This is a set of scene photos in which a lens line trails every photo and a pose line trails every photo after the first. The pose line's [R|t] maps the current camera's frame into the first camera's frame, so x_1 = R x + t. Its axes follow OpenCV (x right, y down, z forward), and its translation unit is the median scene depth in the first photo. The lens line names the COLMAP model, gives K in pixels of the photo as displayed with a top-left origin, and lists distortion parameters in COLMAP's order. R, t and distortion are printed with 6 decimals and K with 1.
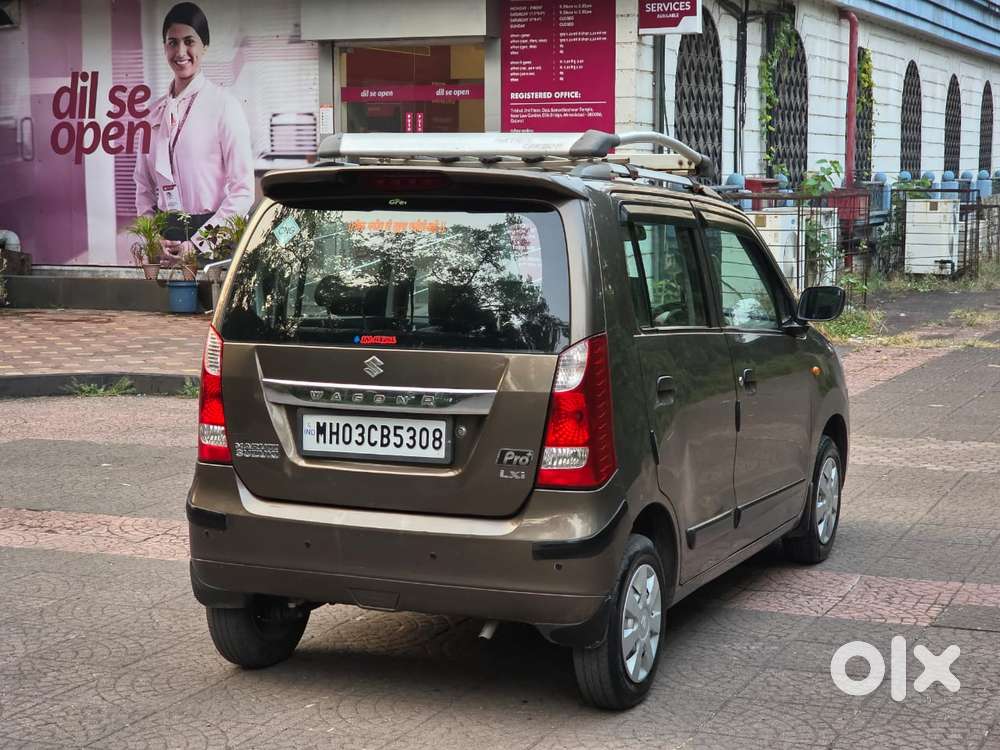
lens RADIAL K [[1944.2, 0, 500.0], [0, 1944.2, 375.0], [0, 0, 1]] dist [-0.026015, 0.273304]
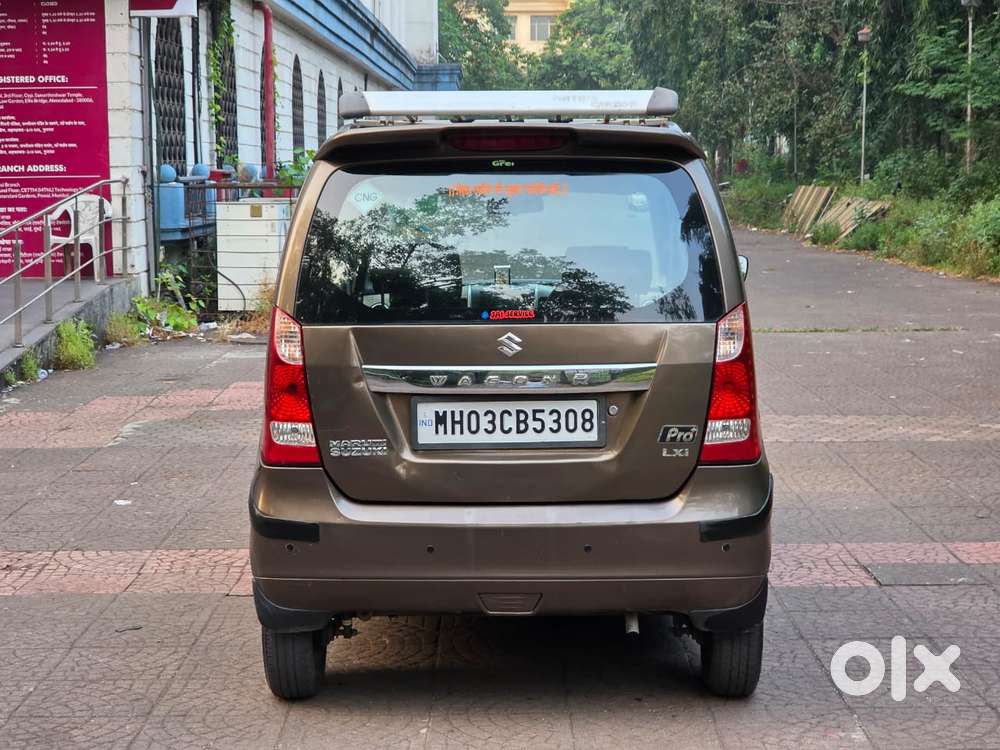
lens RADIAL K [[1924.5, 0, 544.2], [0, 1924.5, 344.9], [0, 0, 1]] dist [-0.034927, 0.174644]
pose [[0.905804, -0.043123, 0.421497, -0.151447], [0.049920, 0.998740, -0.005098, 0.000386], [-0.420746, 0.025659, 0.906815, 0.066045]]
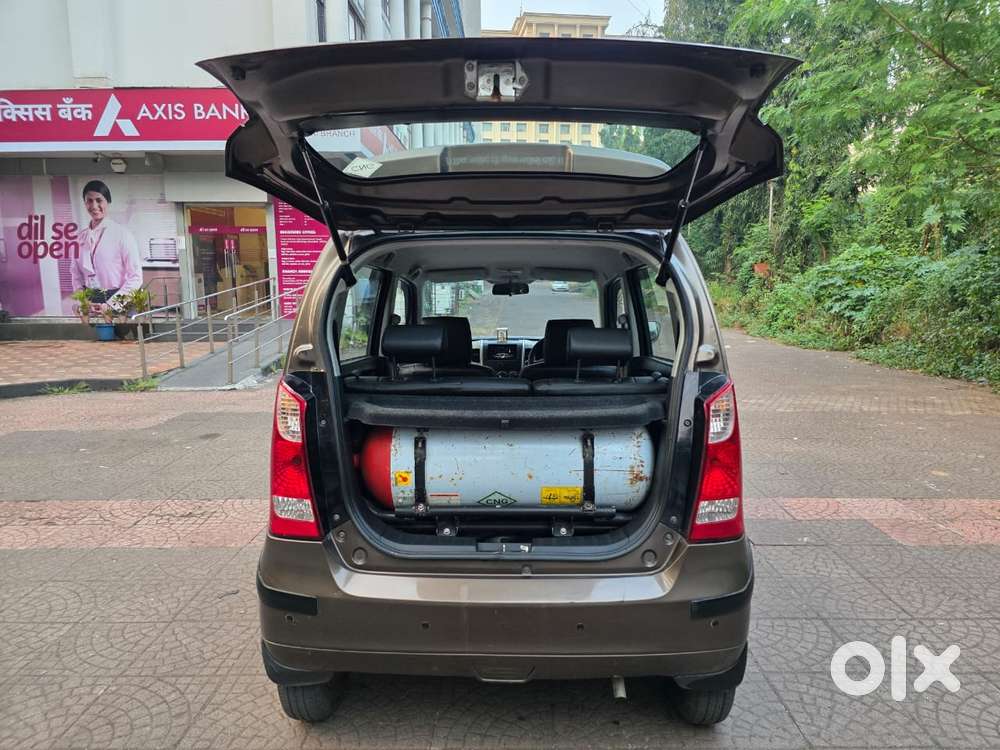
lens RADIAL K [[646.2, 0, 509.0], [0, 646.2, 369.9], [0, 0, 1]] dist [0.034613, -0.047373]
pose [[0.912568, -0.057780, 0.404822, -0.064906], [0.042965, 0.998036, 0.045597, -0.015676], [-0.406662, -0.024218, 0.913258, 0.258433]]
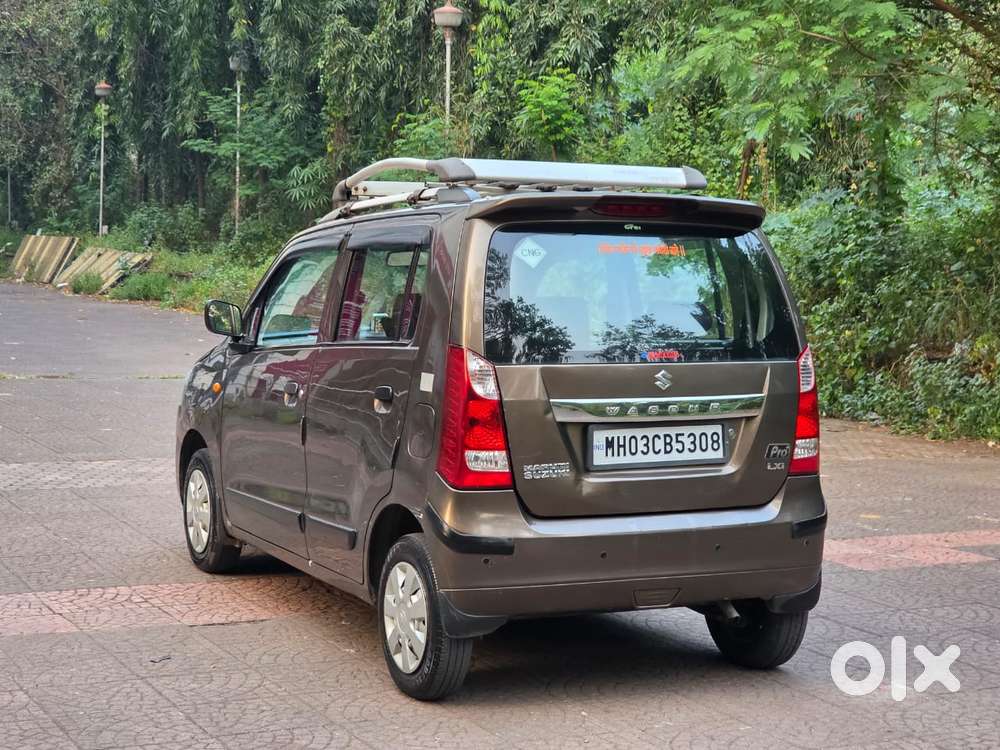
lens RADIAL K [[1907.4, 0, 500.0], [0, 1907.4, 375.0], [0, 0, 1]] dist [-0.008843, 0.405568]
pose [[0.622127, -0.046047, 0.781561, -0.336120], [0.060386, 0.998117, 0.010738, -0.008427], [-0.780584, 0.040515, 0.623736, 0.146747]]
